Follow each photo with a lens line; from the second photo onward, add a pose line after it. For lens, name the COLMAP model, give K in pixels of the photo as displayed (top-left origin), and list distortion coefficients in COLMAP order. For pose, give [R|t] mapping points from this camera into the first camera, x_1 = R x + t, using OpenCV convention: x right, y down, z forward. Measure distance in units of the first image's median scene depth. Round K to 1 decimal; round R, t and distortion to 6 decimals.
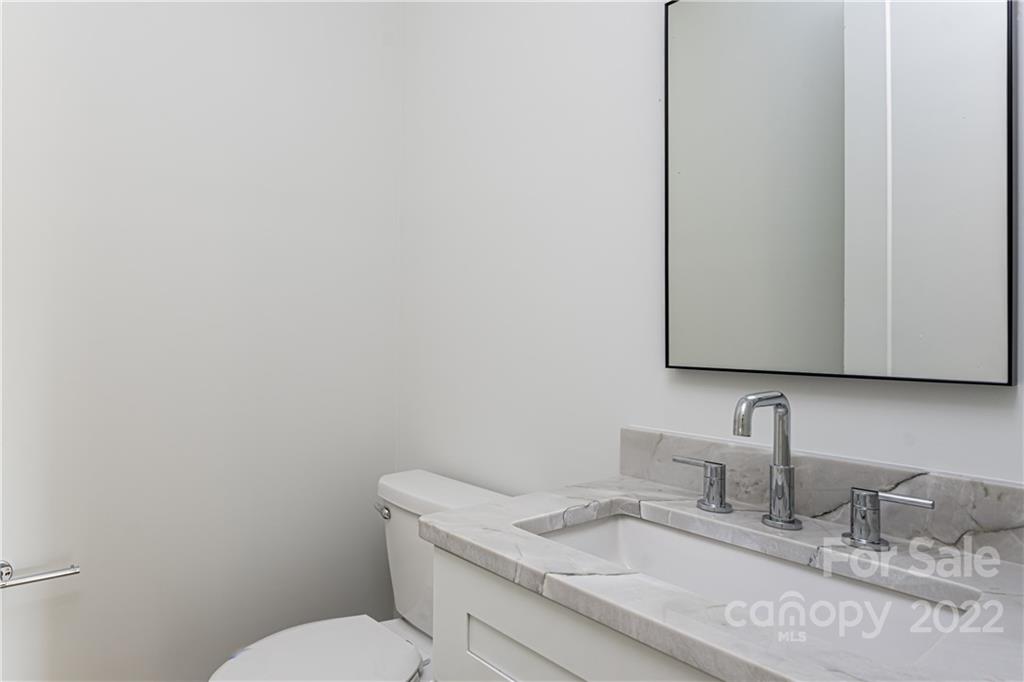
lens RADIAL K [[451.0, 0, 506.0], [0, 451.0, 341.7], [0, 0, 1]] dist [-0.003902, -0.001393]
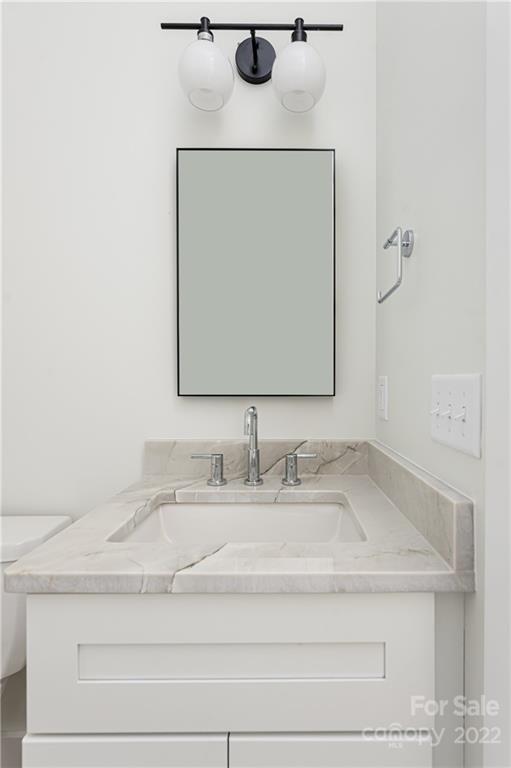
lens RADIAL K [[299.0, 0, 254.2], [0, 299.0, 383.1], [0, 0, 1]] dist [-0.002041, -0.000291]
pose [[0.755866, -0.023888, 0.654290, -0.127569], [0.016265, 0.999711, 0.017710, 0.004306], [-0.654524, -0.002744, 0.756036, 0.139675]]
